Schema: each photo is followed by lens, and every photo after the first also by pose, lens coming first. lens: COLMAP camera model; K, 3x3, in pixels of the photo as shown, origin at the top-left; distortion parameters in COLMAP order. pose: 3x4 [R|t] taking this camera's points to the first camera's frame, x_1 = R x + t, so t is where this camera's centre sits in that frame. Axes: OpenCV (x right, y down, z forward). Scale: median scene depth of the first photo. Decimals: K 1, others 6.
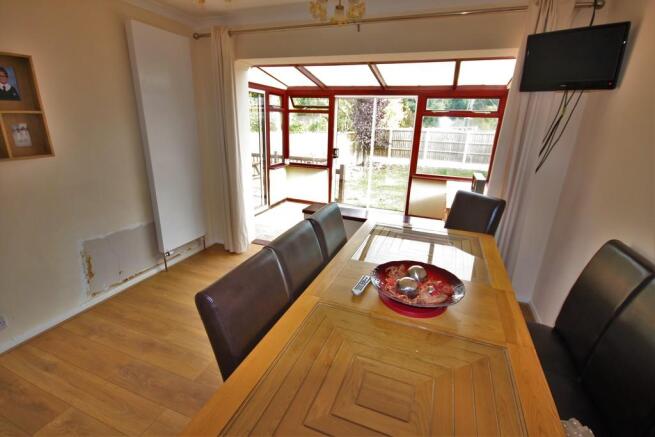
lens RADIAL K [[308.5, 0, 326.5], [0, 308.5, 217.1], [0, 0, 1]] dist [-0.003336, -0.000288]
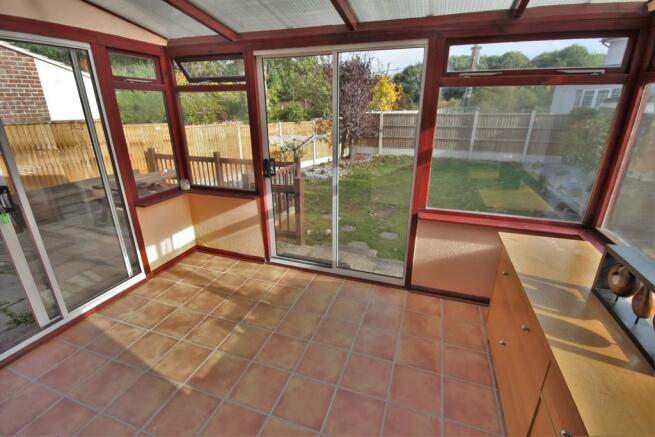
lens RADIAL K [[308.5, 0, 327.4], [0, 308.5, 219.7], [0, 0, 1]] dist [-0.003336, -0.000288]
pose [[0.999016, -0.041804, 0.014810, 0.113737], [0.040988, 0.997821, 0.051702, -0.139069], [-0.016939, -0.051044, 0.998553, 0.460338]]
